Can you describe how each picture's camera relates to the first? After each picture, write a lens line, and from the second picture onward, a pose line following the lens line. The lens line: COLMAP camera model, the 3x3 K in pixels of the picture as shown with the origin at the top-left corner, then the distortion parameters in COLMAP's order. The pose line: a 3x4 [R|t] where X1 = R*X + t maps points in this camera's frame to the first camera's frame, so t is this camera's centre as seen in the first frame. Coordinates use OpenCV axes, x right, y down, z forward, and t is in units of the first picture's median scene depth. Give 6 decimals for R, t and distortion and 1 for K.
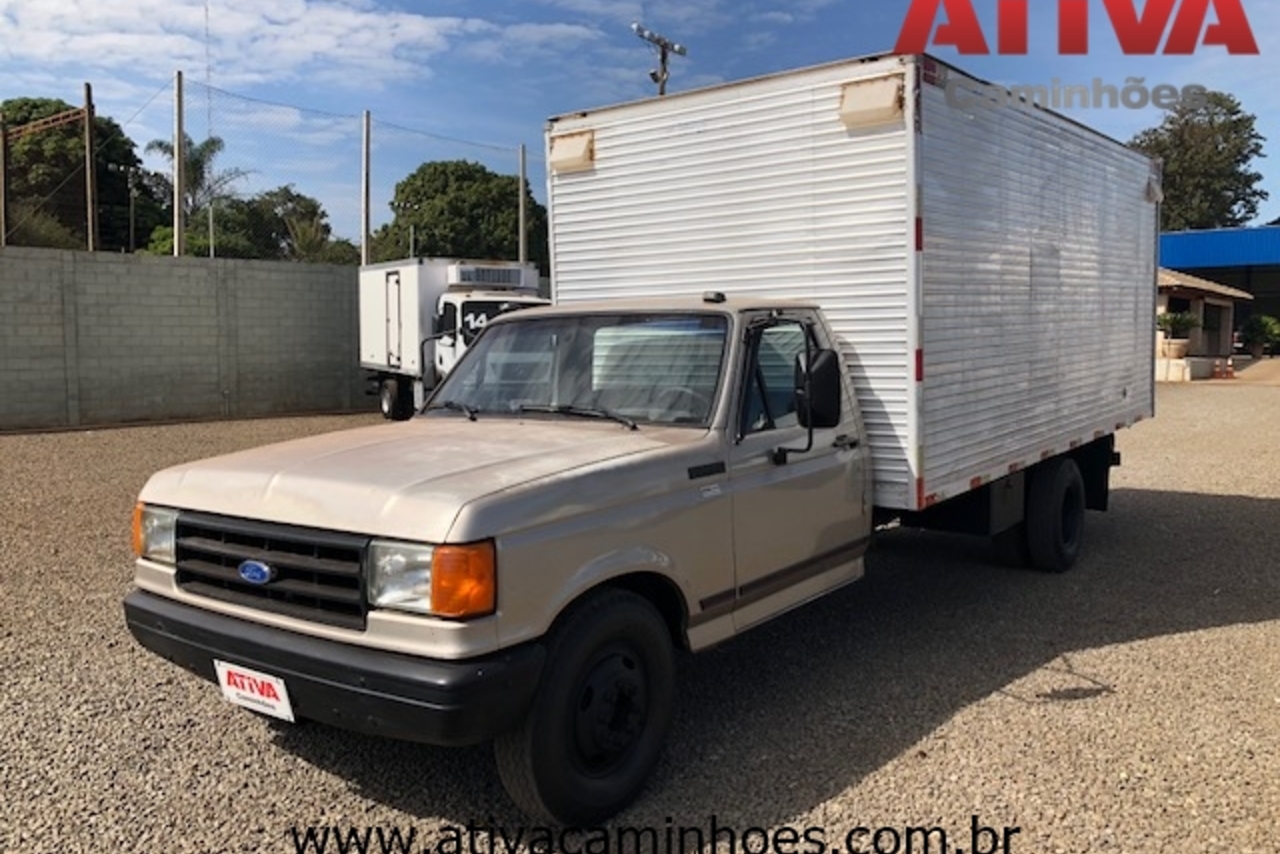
lens RADIAL K [[1056.5, 0, 631.7], [0, 1056.5, 429.7], [0, 0, 1]] dist [0.030799, -0.009331]
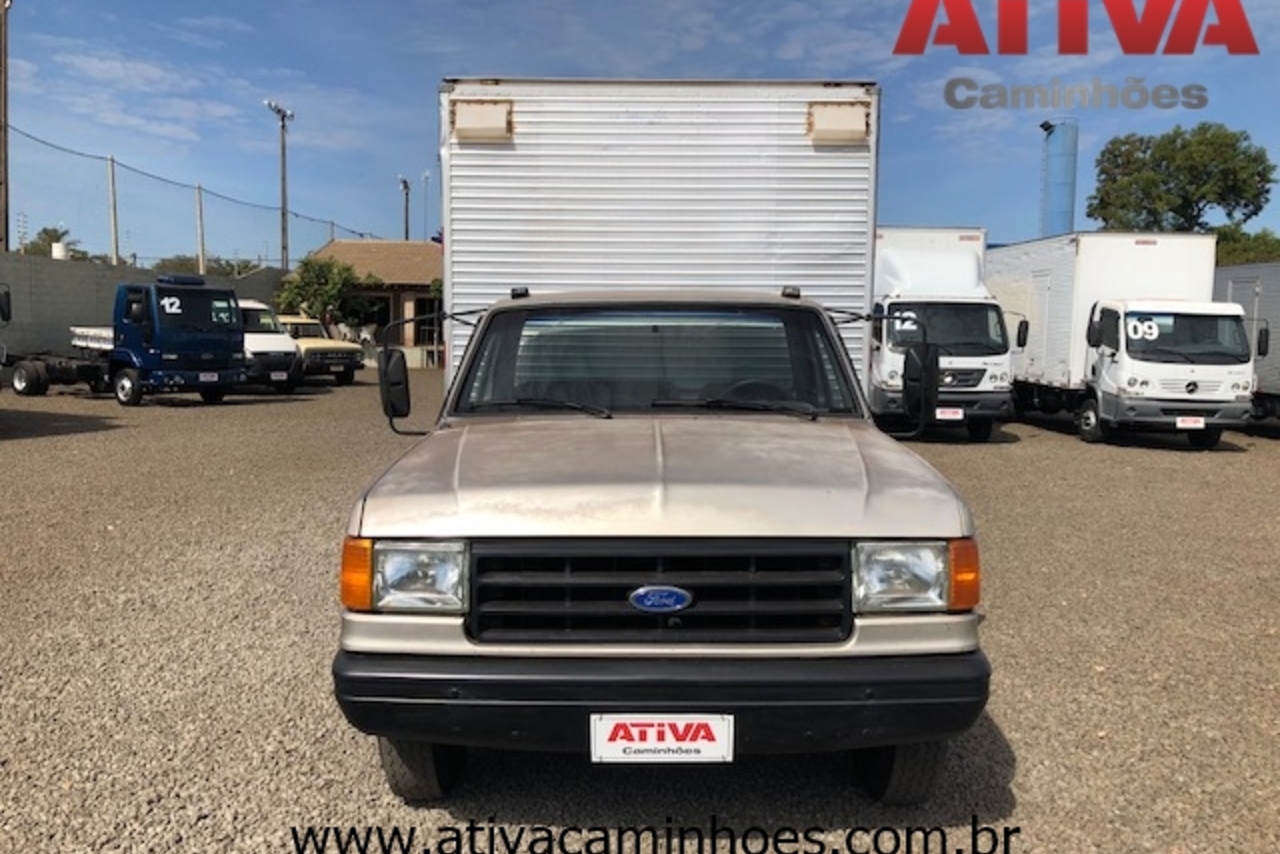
lens RADIAL K [[1056.5, 0, 637.3], [0, 1056.5, 429.8], [0, 0, 1]] dist [0.030799, -0.009331]
pose [[0.788009, -0.037280, 0.614534, -0.655593], [0.030936, 0.999302, 0.020952, -0.015125], [-0.614886, 0.002501, 0.788612, 0.253158]]
